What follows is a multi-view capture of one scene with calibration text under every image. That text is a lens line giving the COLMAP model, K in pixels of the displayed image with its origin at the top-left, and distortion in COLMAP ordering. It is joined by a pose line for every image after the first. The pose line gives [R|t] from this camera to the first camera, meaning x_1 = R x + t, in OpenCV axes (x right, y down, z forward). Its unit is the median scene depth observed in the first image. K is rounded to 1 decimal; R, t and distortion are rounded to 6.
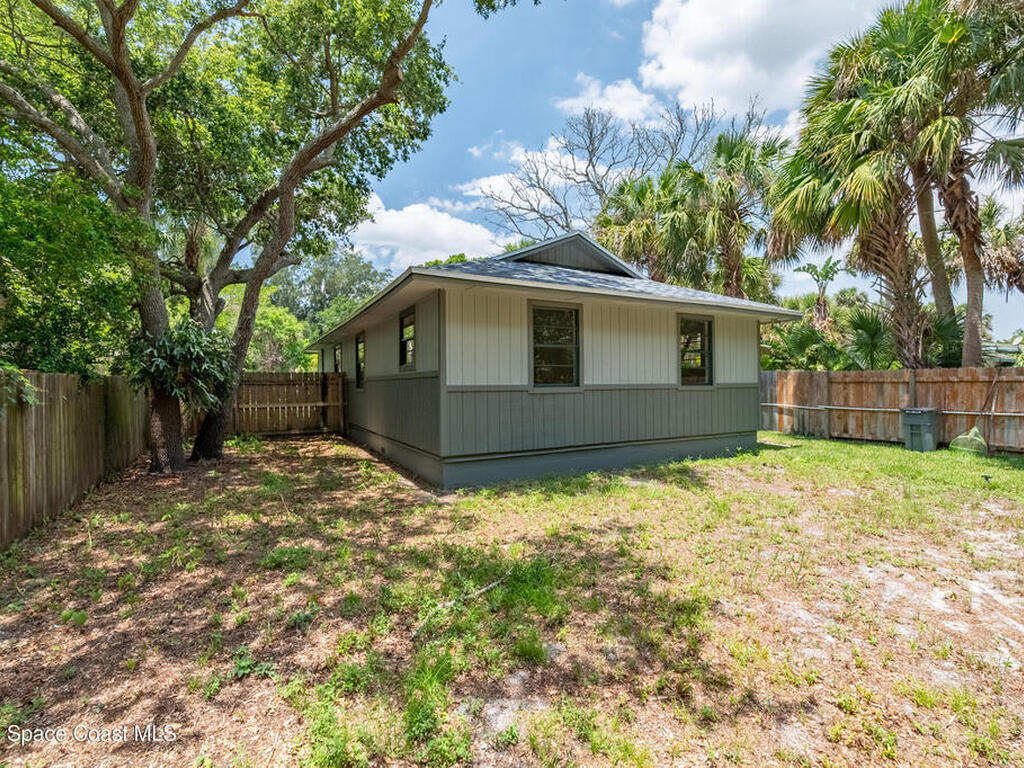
lens RADIAL K [[468.3, 0, 512.3], [0, 468.3, 363.7], [0, 0, 1]] dist [-0.000939, -0.000462]
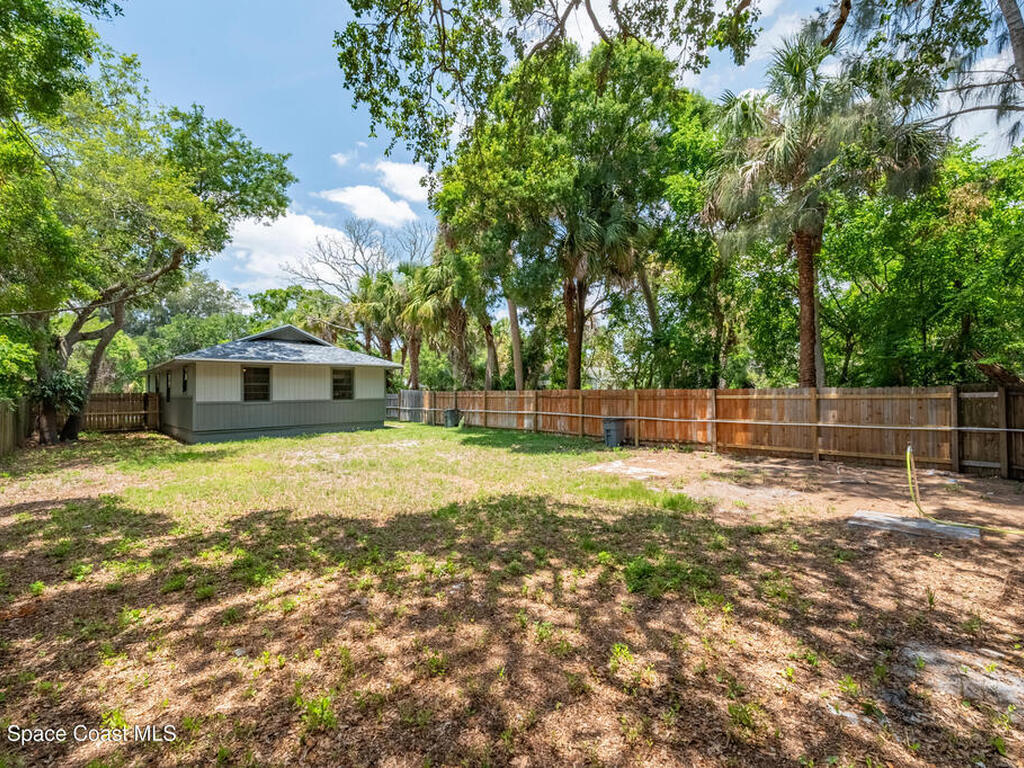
lens RADIAL K [[457.6, 0, 514.5], [0, 457.6, 375.0], [0, 0, 1]] dist [-0.000087, -0.000416]
pose [[0.966458, 0.006750, 0.256736, 0.545410], [-0.006946, 0.999976, -0.000144, -0.066780], [-0.256731, -0.001644, 0.966482, -1.106858]]
